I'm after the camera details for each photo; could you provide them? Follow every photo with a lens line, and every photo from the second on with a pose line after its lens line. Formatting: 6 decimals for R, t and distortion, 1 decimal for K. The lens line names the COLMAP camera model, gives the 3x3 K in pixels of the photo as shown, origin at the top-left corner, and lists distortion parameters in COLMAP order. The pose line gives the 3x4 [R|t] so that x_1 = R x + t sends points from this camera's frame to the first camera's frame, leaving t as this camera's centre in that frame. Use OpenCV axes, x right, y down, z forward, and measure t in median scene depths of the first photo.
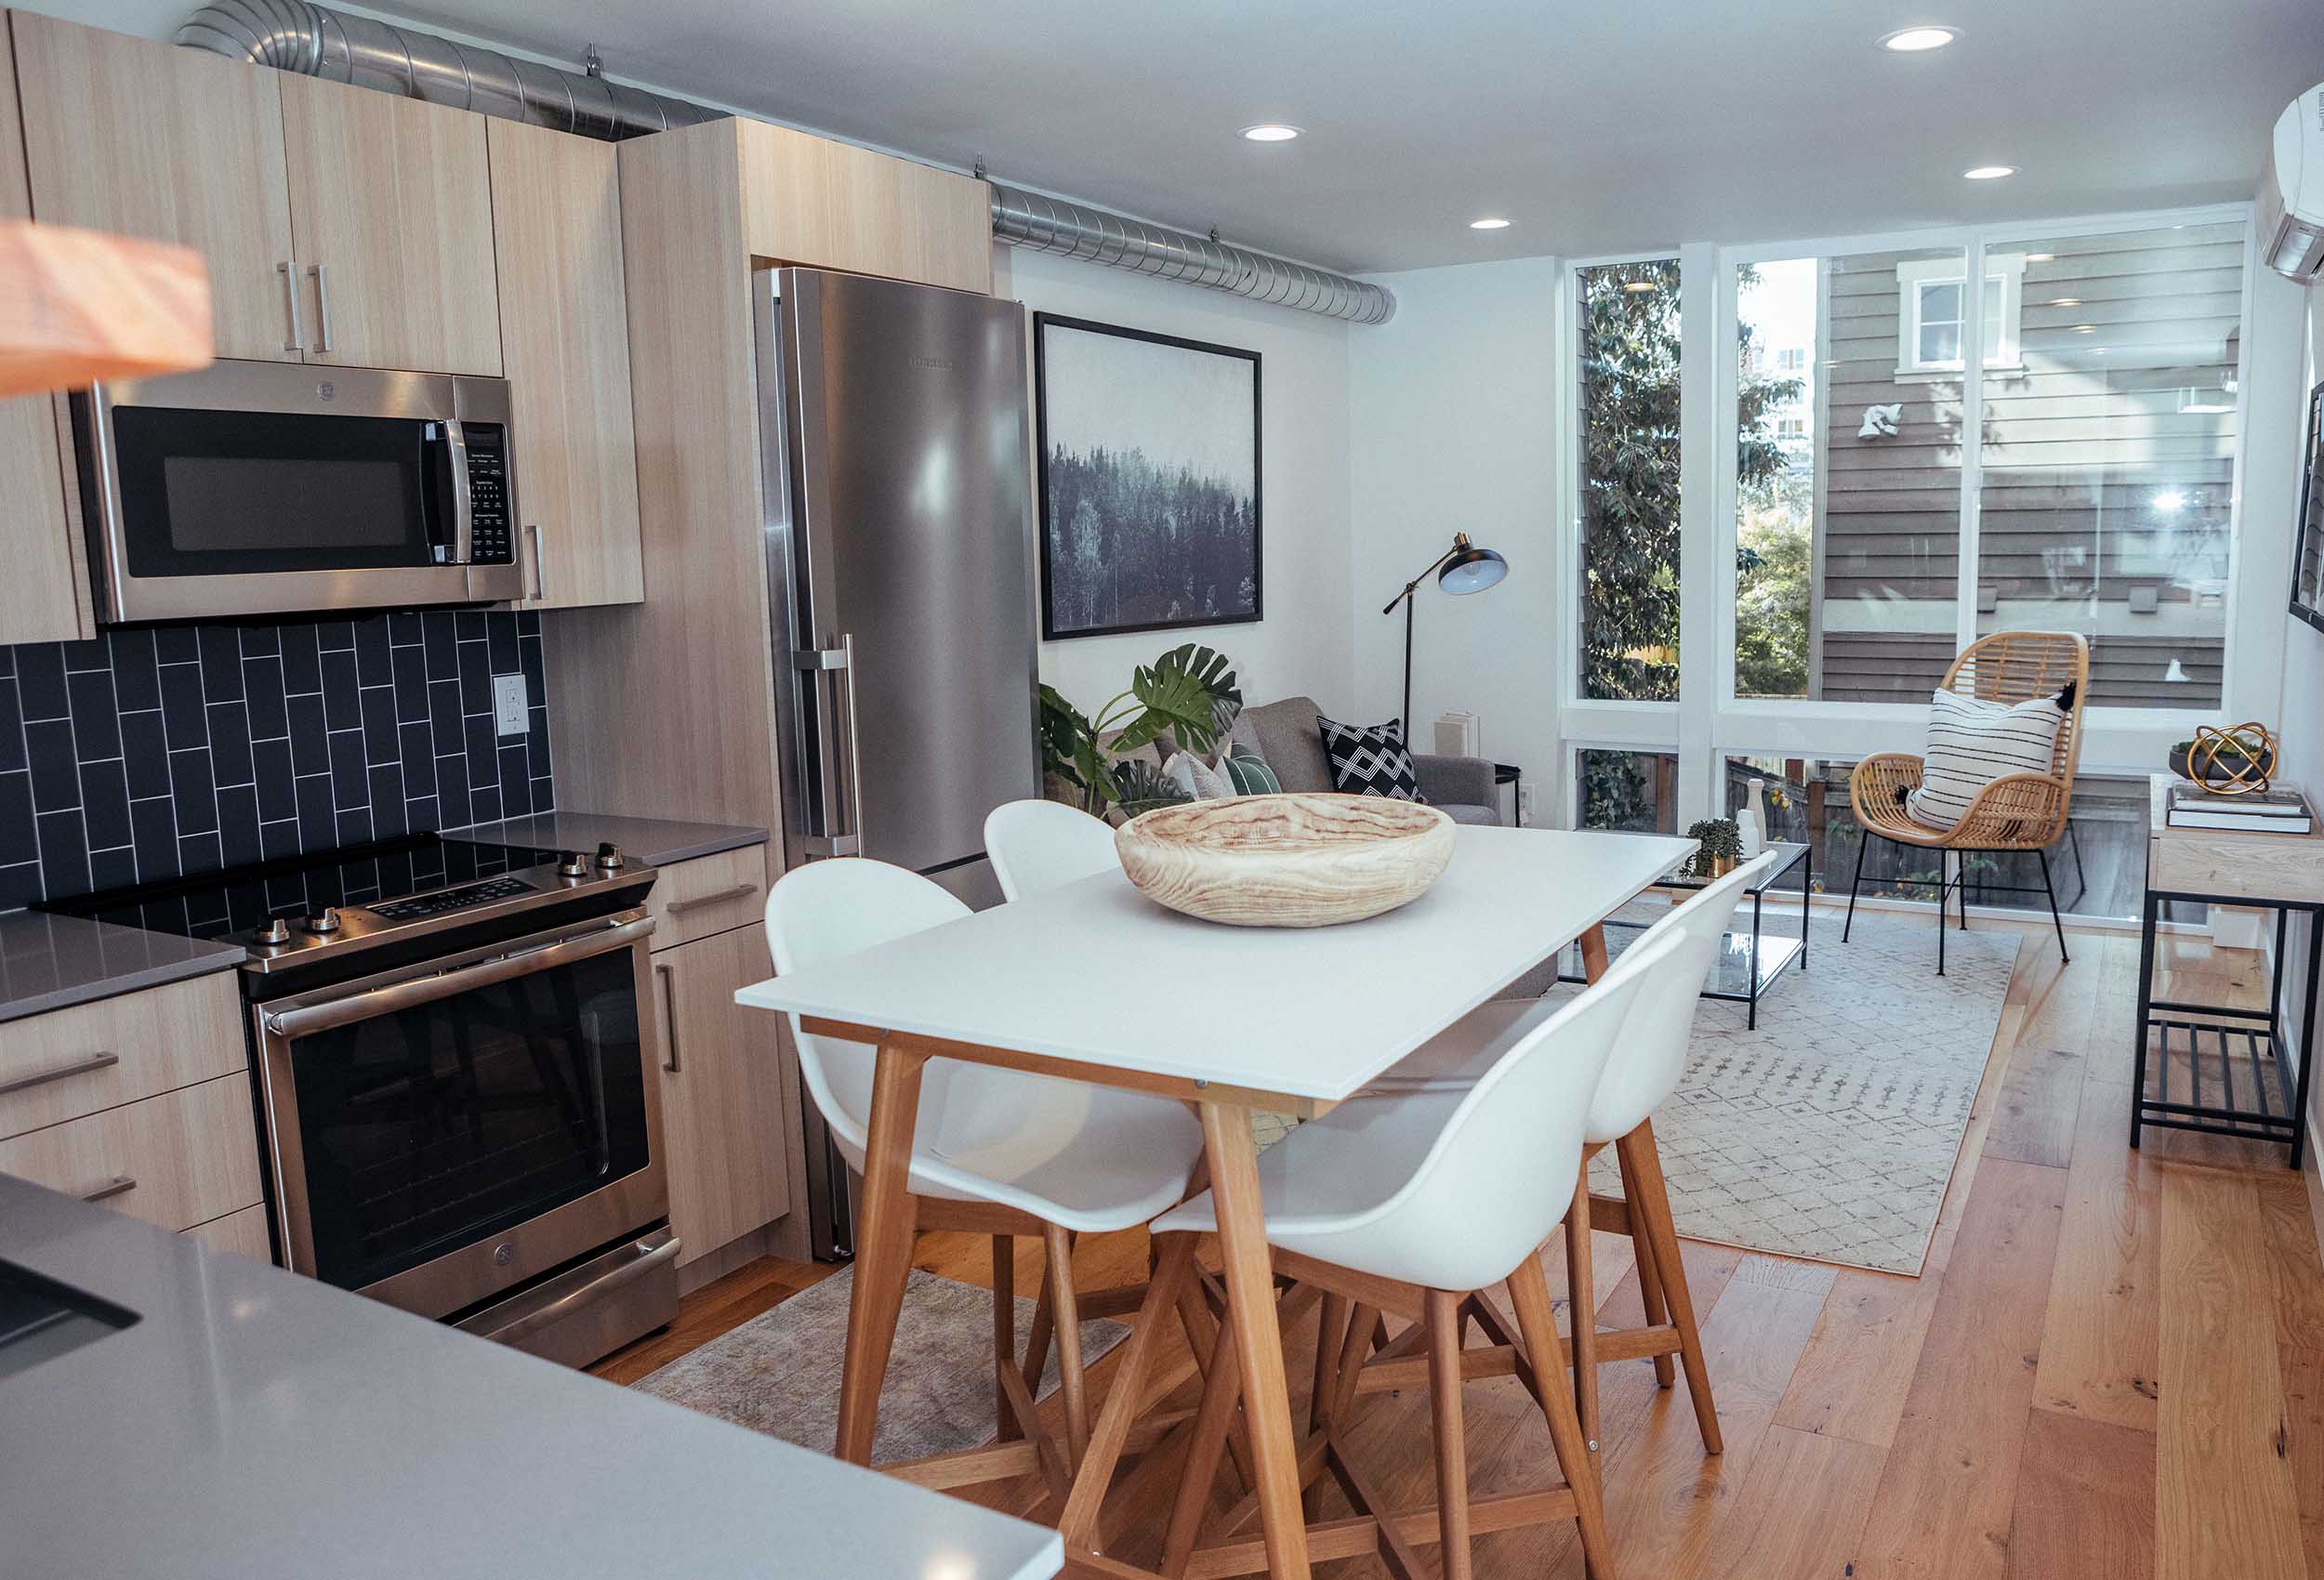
lens RADIAL K [[1748.2, 0, 1173.5], [0, 1748.2, 807.7], [0, 0, 1]] dist [-0.057110, 0.004585]
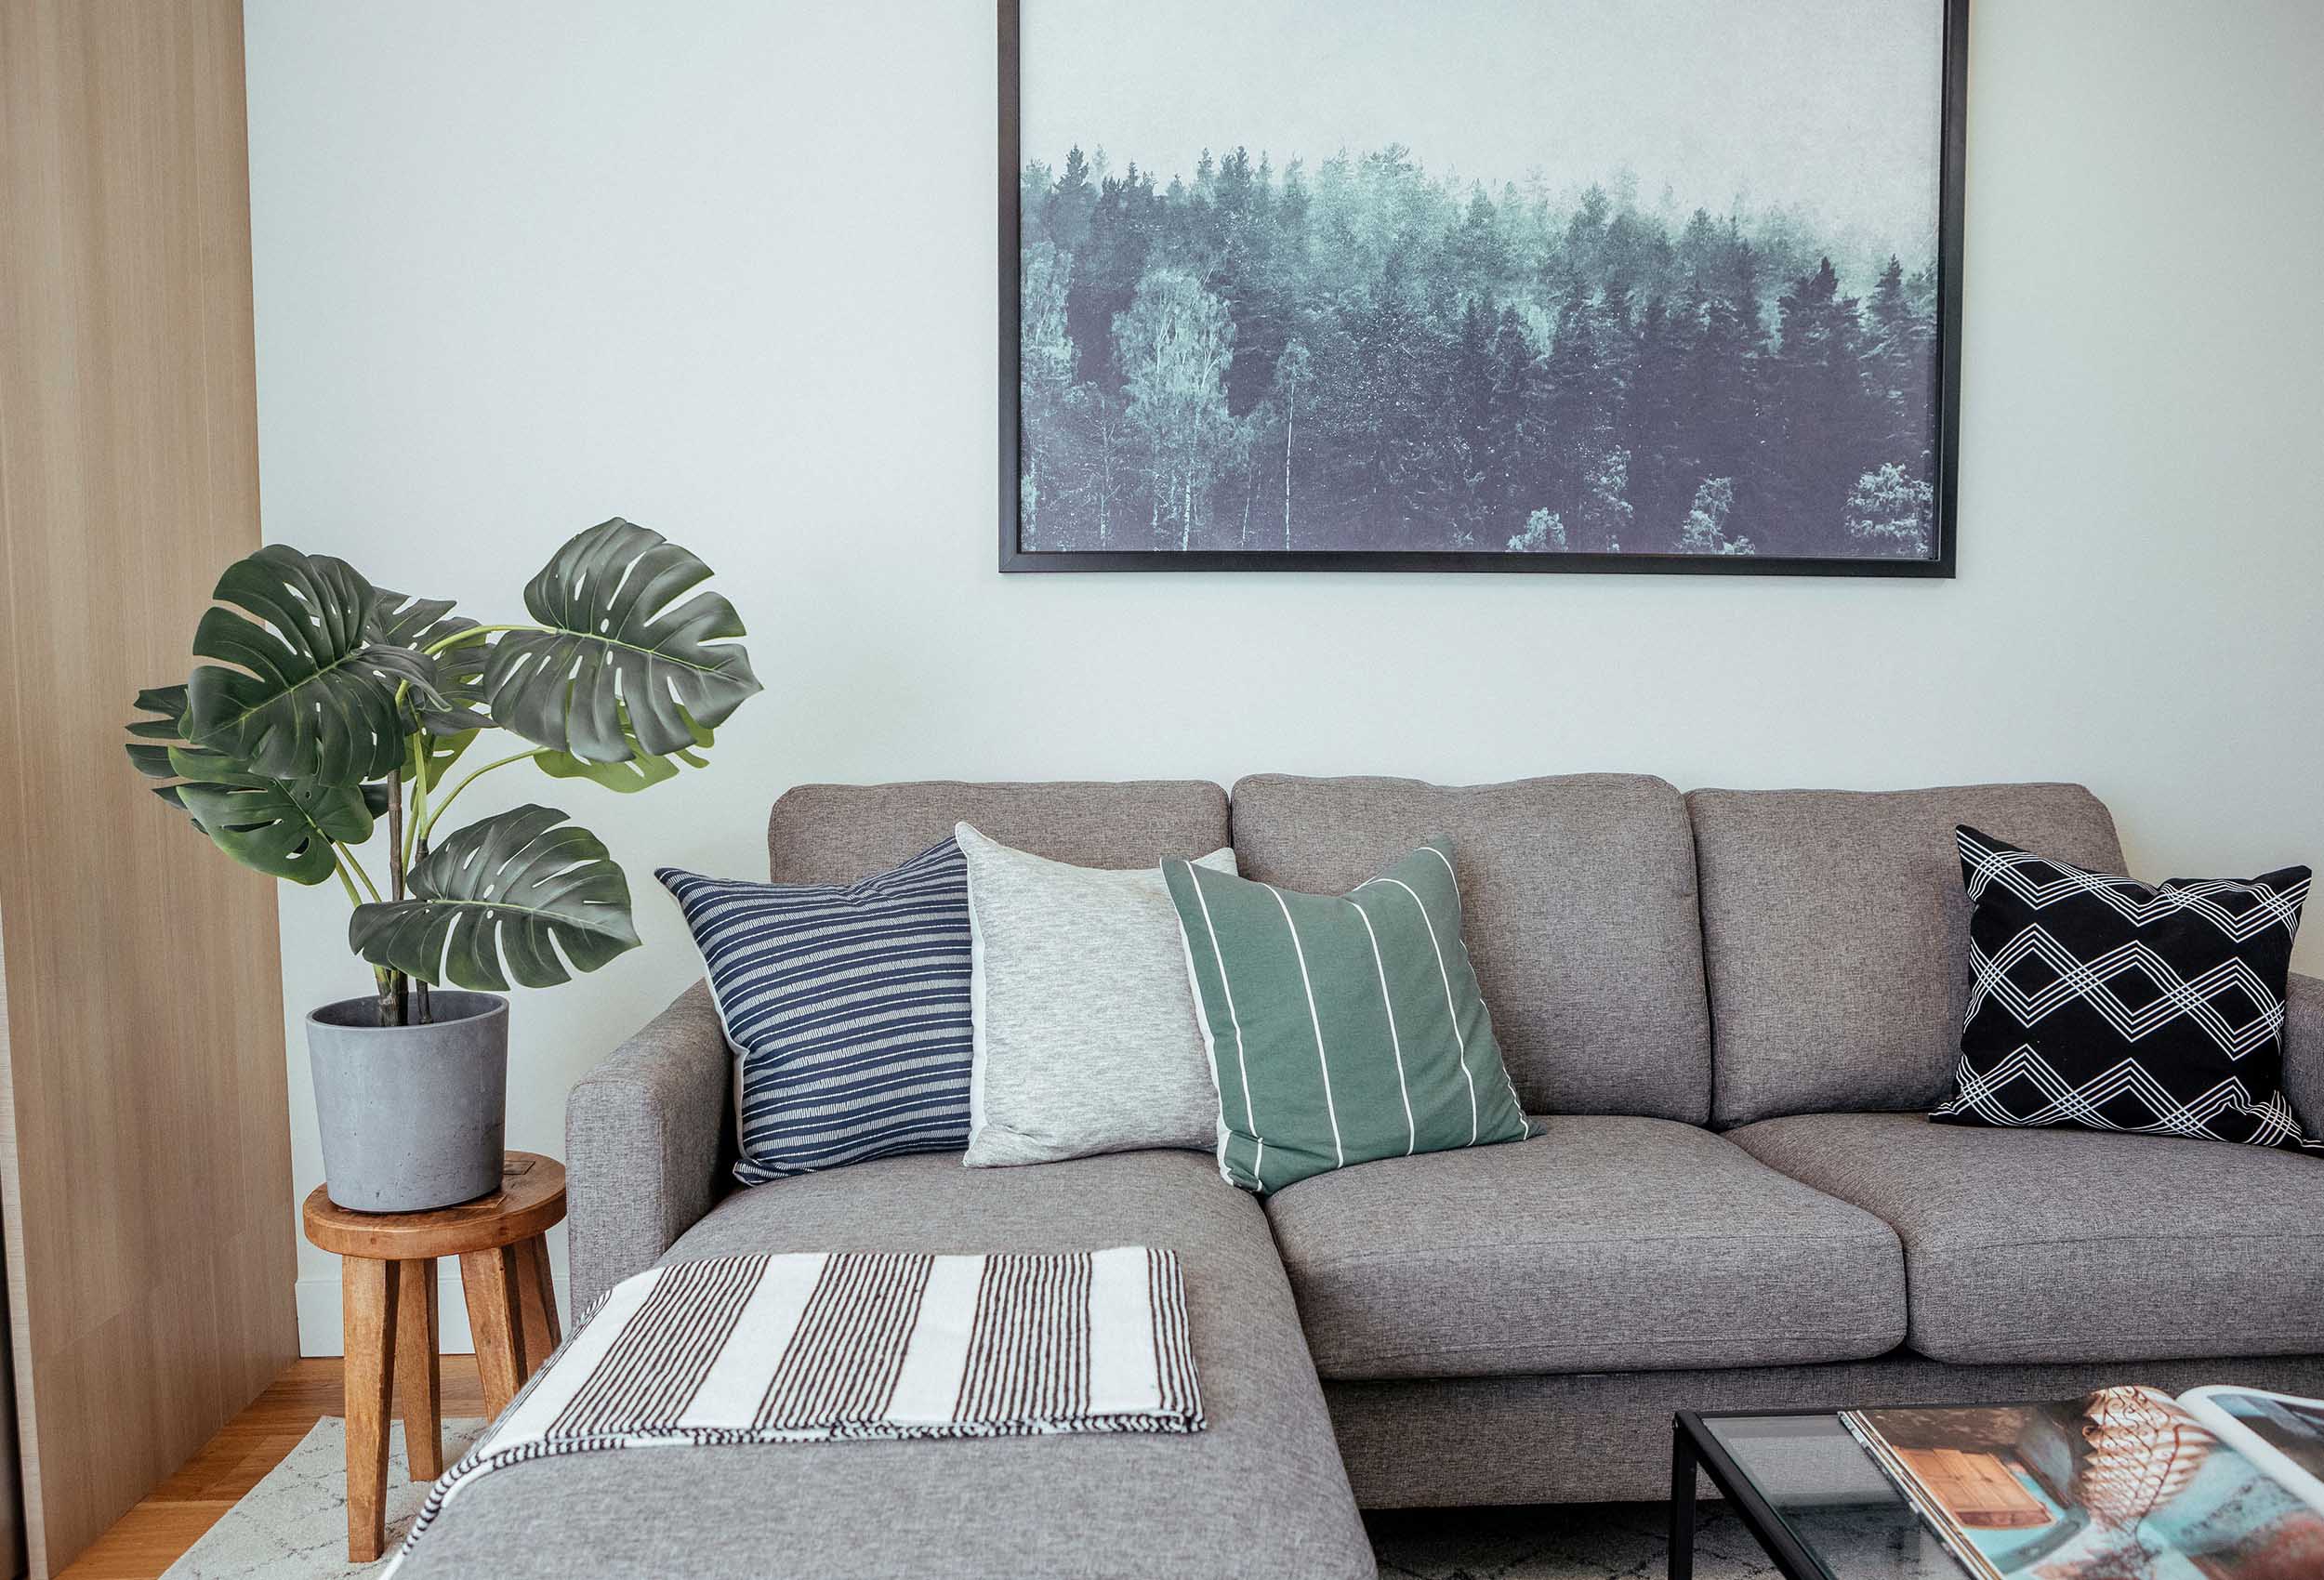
lens RADIAL K [[1748.2, 0, 1173.5], [0, 1748.2, 807.7], [0, 0, 1]] dist [-0.057110, 0.004585]
pose [[0.522793, 0.074192, -0.849225, 0.293767], [-0.138886, 0.990308, 0.001019, -0.033871], [0.841070, 0.117413, 0.528030, 0.671095]]
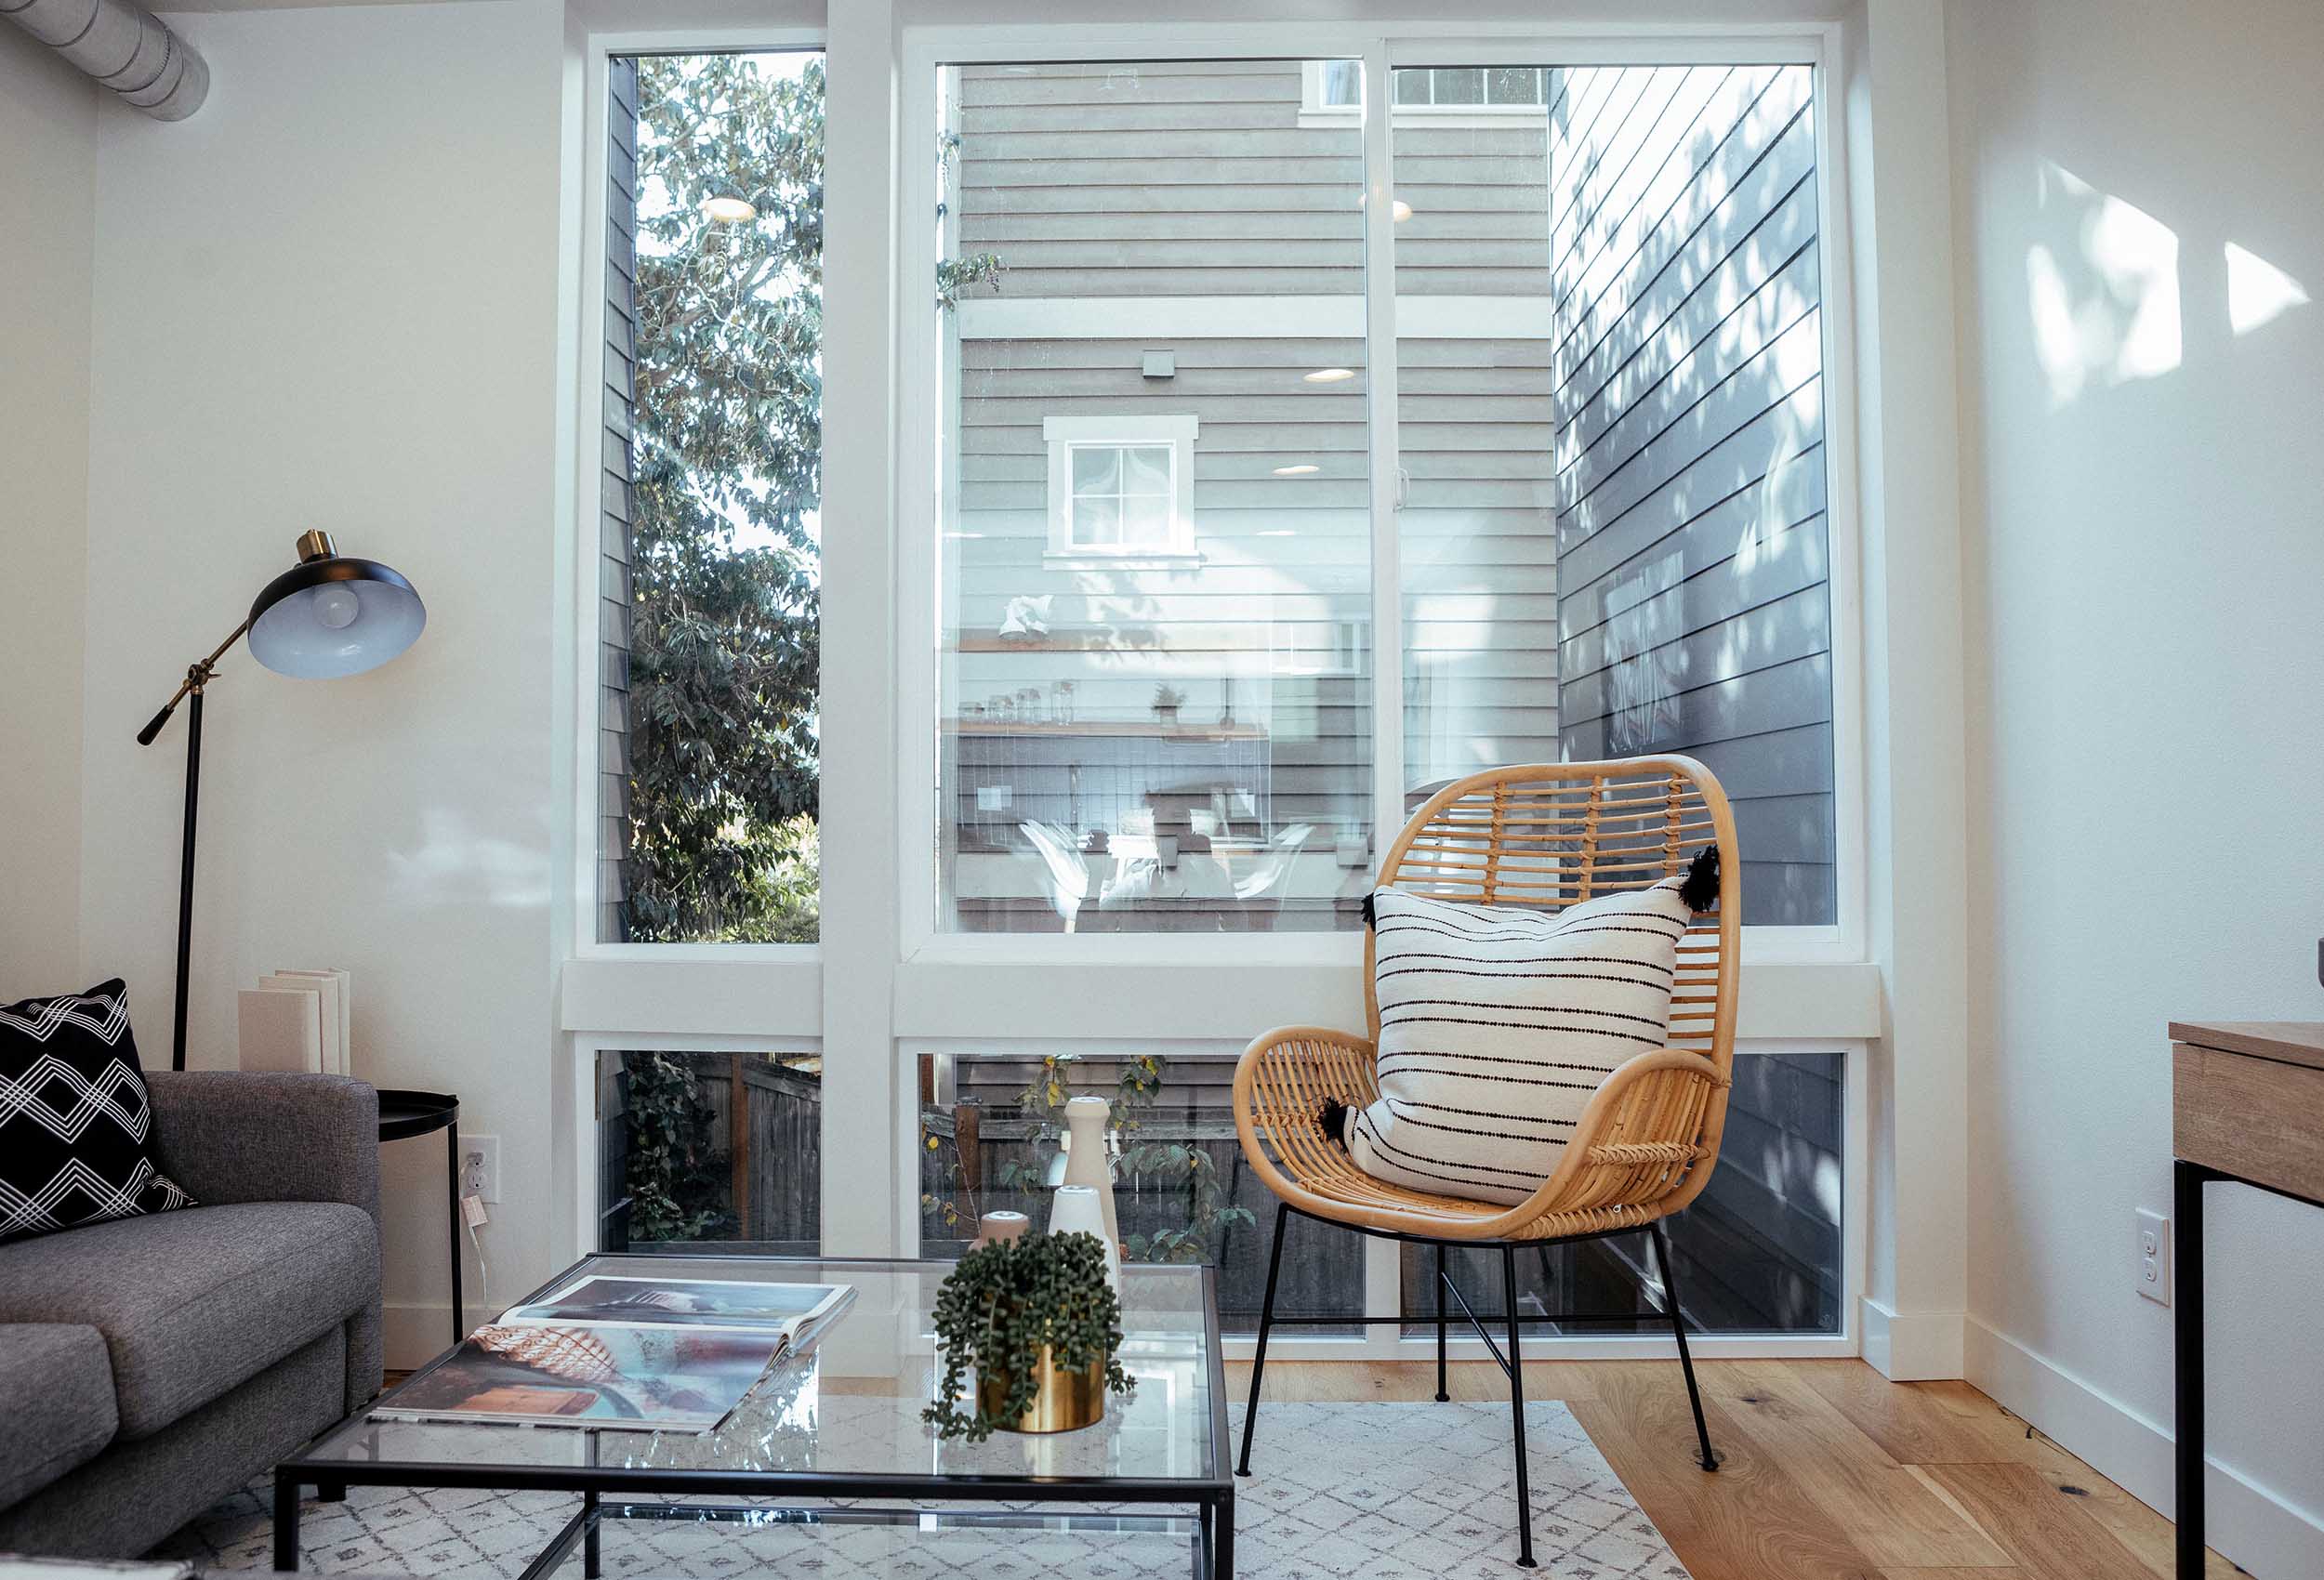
lens RADIAL K [[1748.2, 0, 1173.5], [0, 1748.2, 807.7], [0, 0, 1]] dist [-0.057110, 0.004585]
pose [[0.861471, 0.039172, 0.506294, 0.139551], [0.057495, 0.983085, -0.173891, -0.009736], [-0.504542, 0.178912, 0.844647, 0.574507]]
